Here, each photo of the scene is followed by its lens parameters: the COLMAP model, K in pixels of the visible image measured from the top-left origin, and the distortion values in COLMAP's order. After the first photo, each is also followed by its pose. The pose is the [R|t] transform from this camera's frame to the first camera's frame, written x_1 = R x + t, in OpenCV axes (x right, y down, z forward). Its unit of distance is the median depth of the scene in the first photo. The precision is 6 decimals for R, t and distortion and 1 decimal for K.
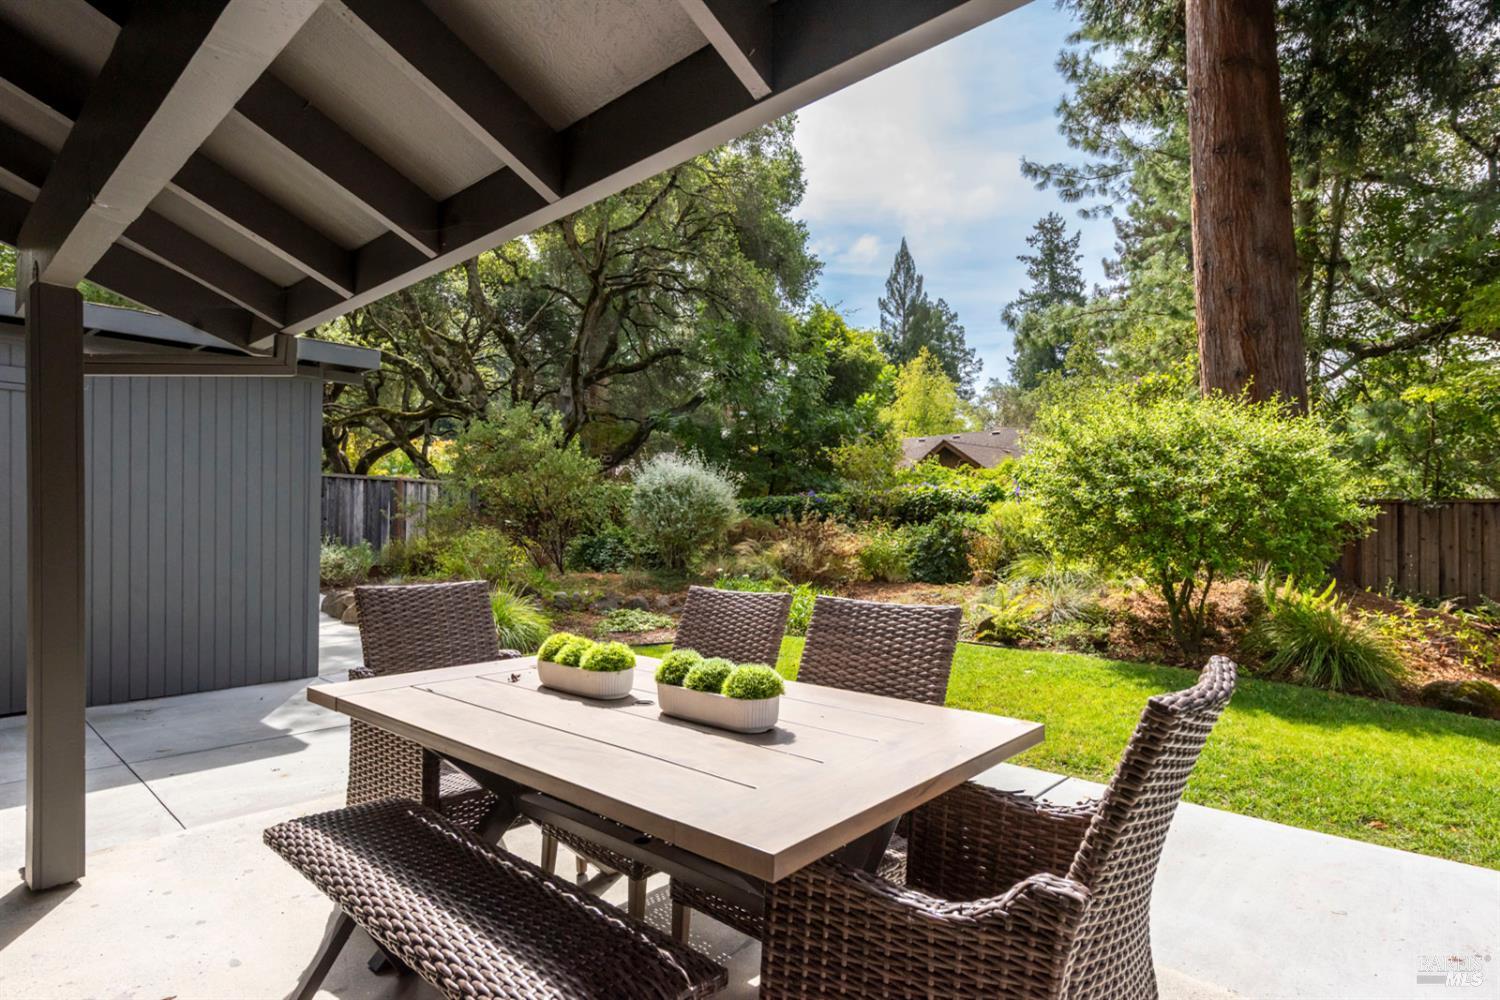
lens RADIAL K [[783.9, 0, 749.8], [0, 783.9, 524.0], [0, 0, 1]] dist [-0.001145, -0.000270]
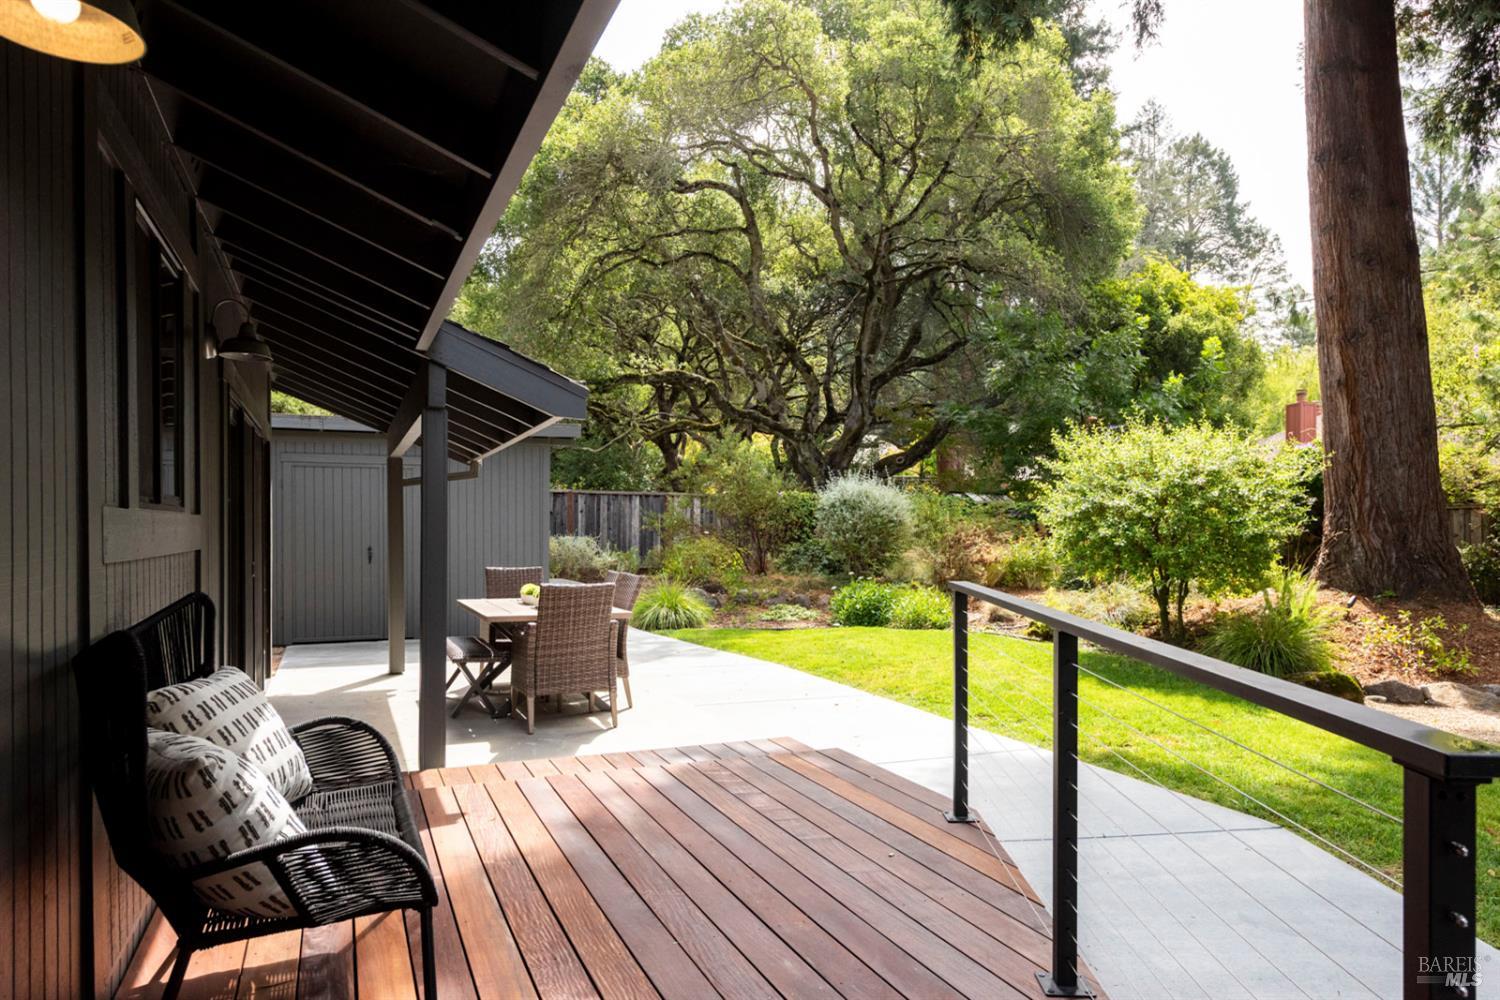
lens RADIAL K [[997.3, 0, 748.2], [0, 997.3, 519.8], [0, 0, 1]] dist [0.027993, -0.001609]
pose [[0.901481, -0.008346, -0.432738, 0.307419], [0.006550, 0.999963, -0.005641, -0.010029], [0.432769, 0.002251, 0.901502, -0.286993]]
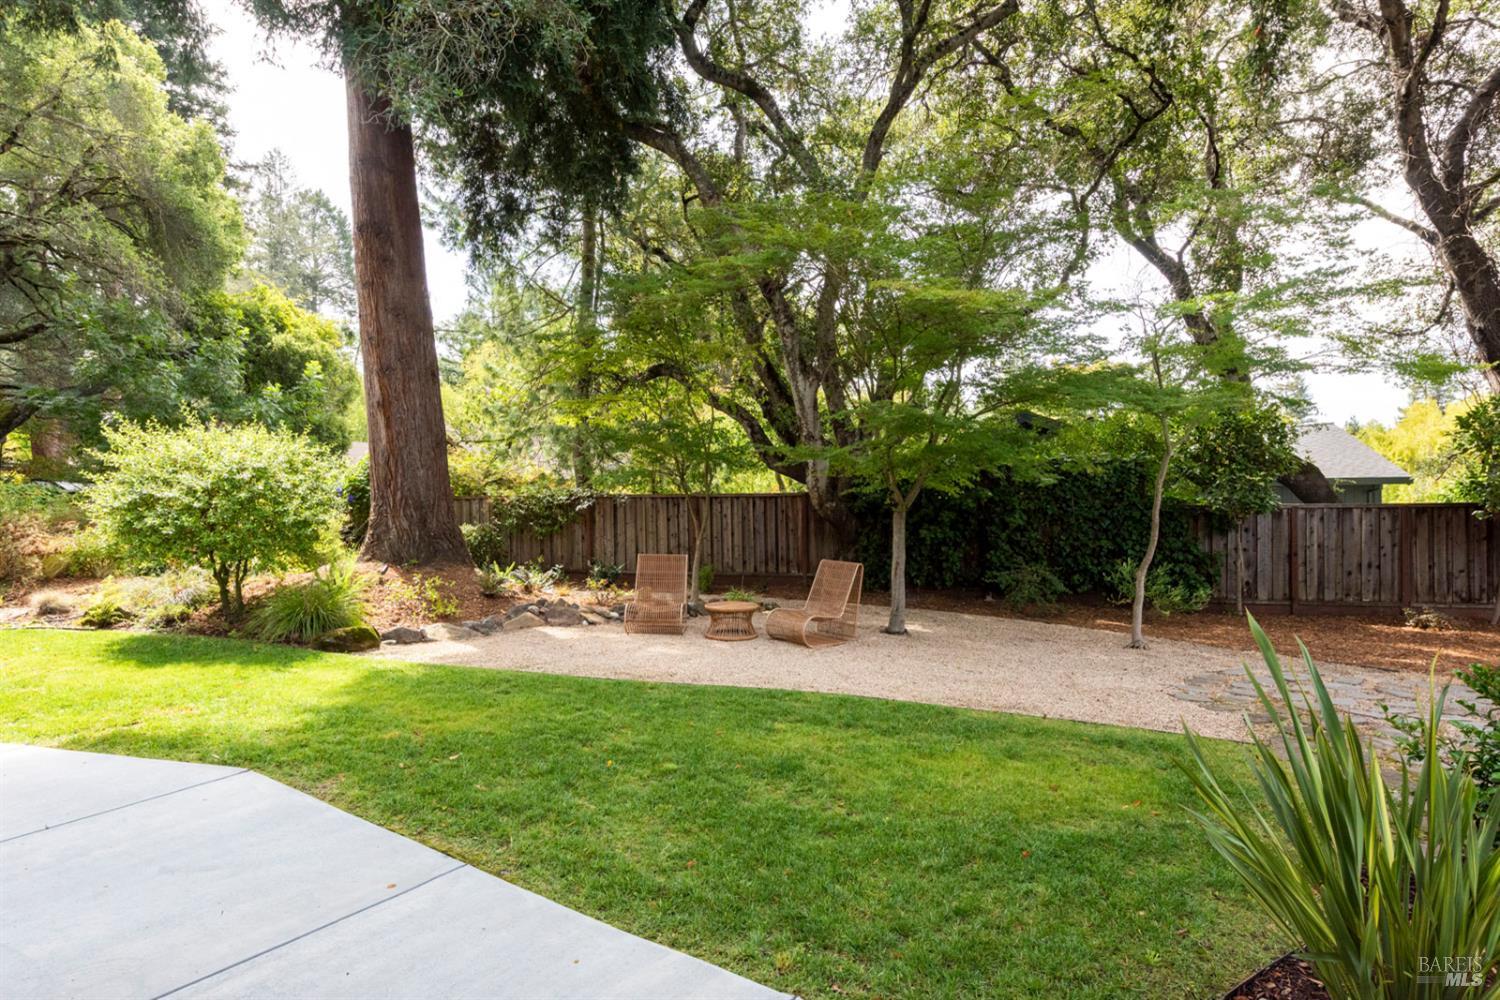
lens RADIAL K [[793.3, 0, 750.0], [0, 793.3, 500.0], [0, 0, 1]] dist [0.001503, 0.000474]
pose [[0.902893, -0.011909, 0.429700, 0.372363], [0.014280, 0.999895, -0.002293, -0.012054], [-0.429628, 0.008207, 0.902969, -0.276752]]
